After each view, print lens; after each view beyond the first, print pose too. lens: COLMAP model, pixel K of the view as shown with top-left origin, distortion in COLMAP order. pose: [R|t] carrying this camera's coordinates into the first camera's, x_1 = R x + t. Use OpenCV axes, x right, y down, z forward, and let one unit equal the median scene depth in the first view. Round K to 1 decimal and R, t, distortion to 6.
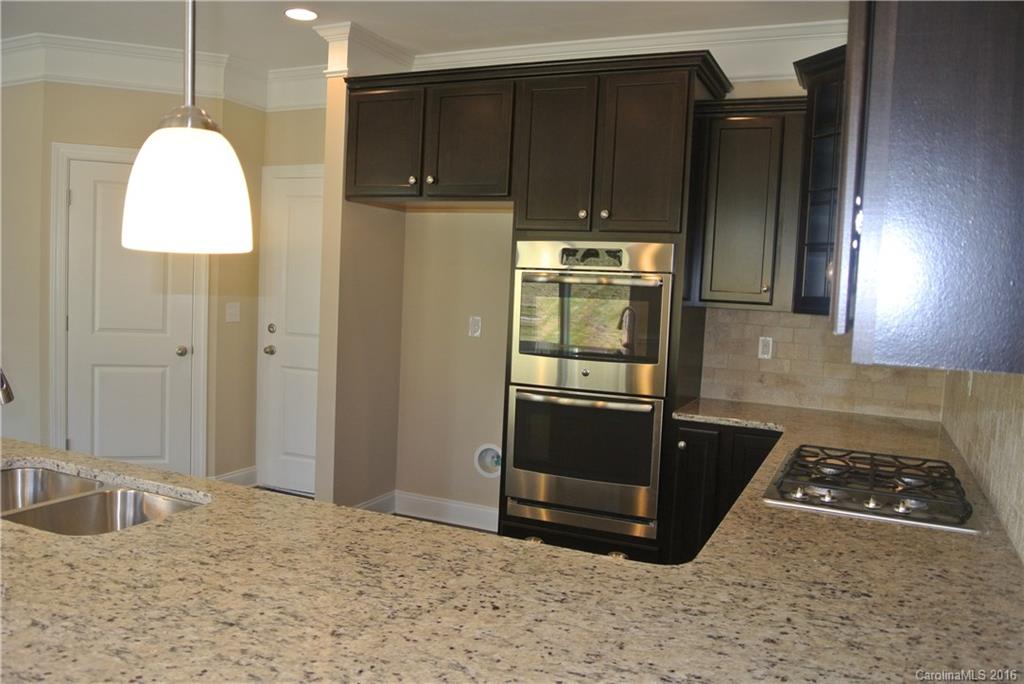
lens RADIAL K [[811.1, 0, 512.0], [0, 811.1, 342.0], [0, 0, 1]] dist [-0.082402, 0.008711]
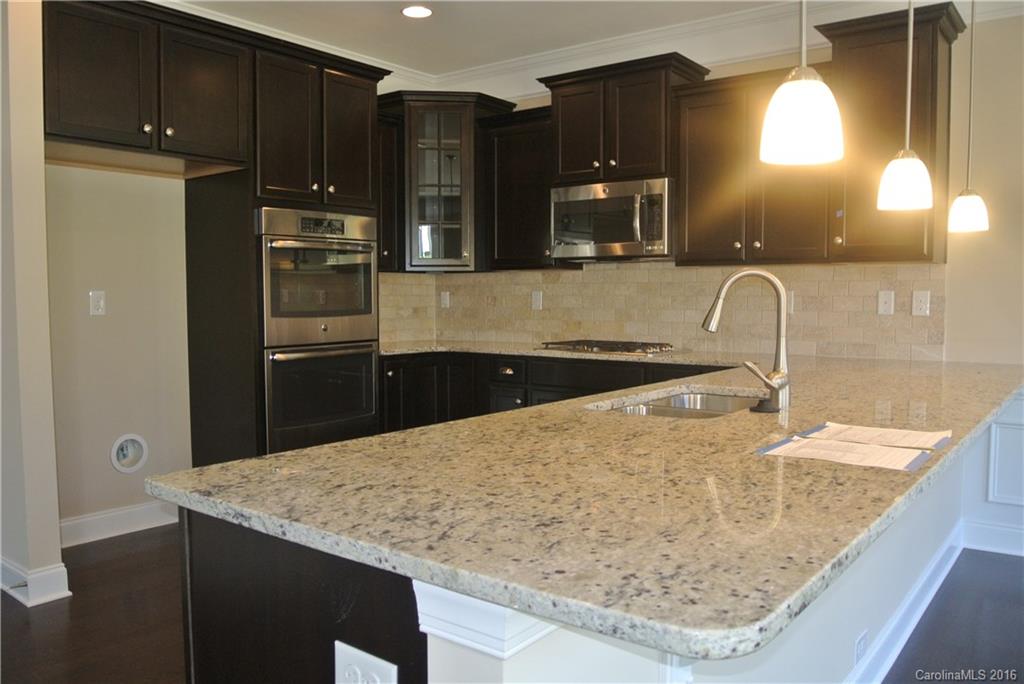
lens RADIAL K [[811.1, 0, 512.0], [0, 811.1, 342.0], [0, 0, 1]] dist [-0.082402, 0.008711]
pose [[0.218421, -0.106236, 0.970055, -0.891128], [0.080077, 0.992655, 0.090681, -0.022576], [-0.972564, 0.057873, 0.225324, 0.457376]]
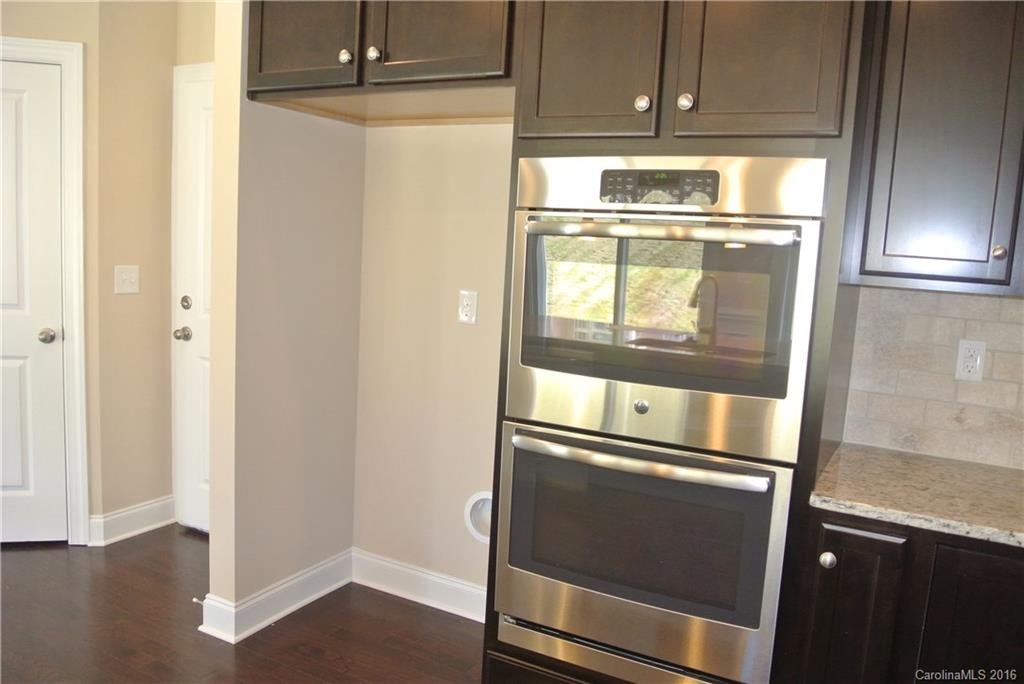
lens RADIAL K [[811.1, 0, 512.0], [0, 811.1, 342.0], [0, 0, 1]] dist [-0.082402, 0.008711]
pose [[0.997230, 0.017822, -0.072211, 0.040626], [-0.014291, 0.998690, 0.049133, -0.027196], [0.072992, -0.047965, 0.996178, 0.436730]]
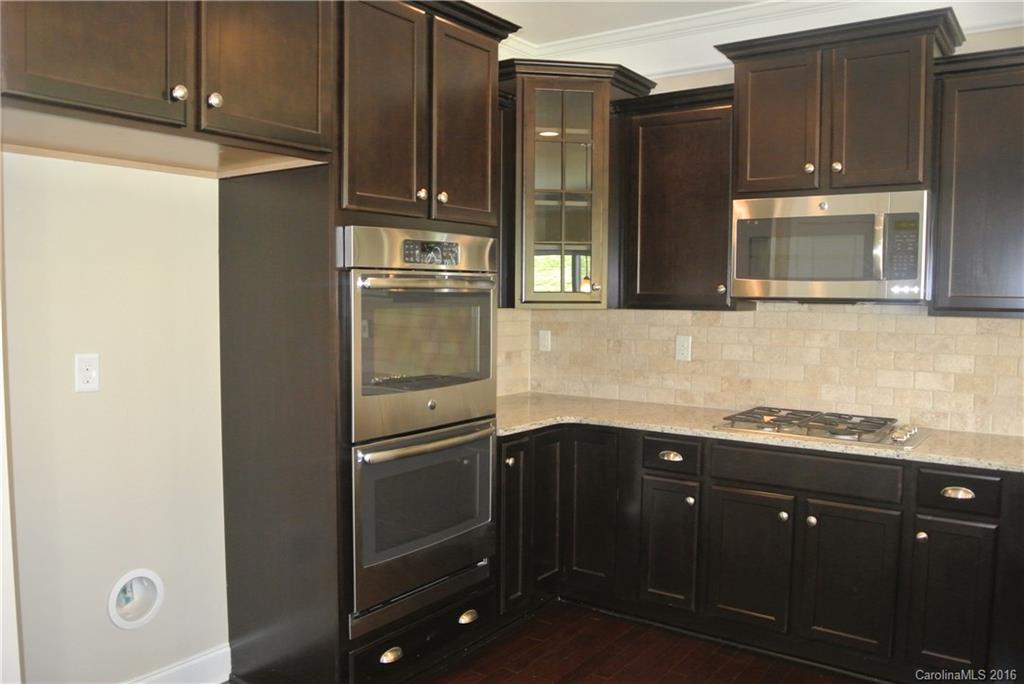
lens RADIAL K [[811.1, 0, 512.0], [0, 811.1, 342.0], [0, 0, 1]] dist [-0.082402, 0.008711]
pose [[0.189410, -0.107086, 0.976041, -0.587841], [0.069329, 0.993013, 0.095494, -0.082336], [-0.979447, 0.049581, 0.195511, 0.724048]]
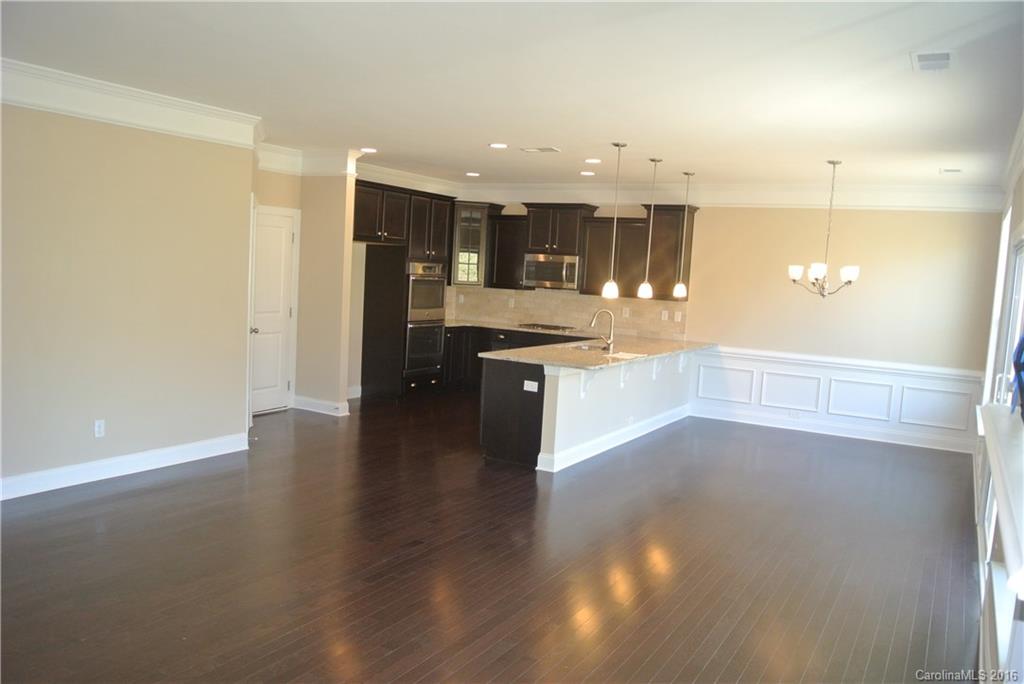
lens RADIAL K [[811.1, 0, 512.0], [0, 811.1, 342.0], [0, 0, 1]] dist [-0.082402, 0.008711]
pose [[0.089518, -0.133223, 0.987035, -2.292572], [0.019113, 0.991061, 0.132033, -0.196121], [-0.995802, 0.007046, 0.091264, 0.462704]]
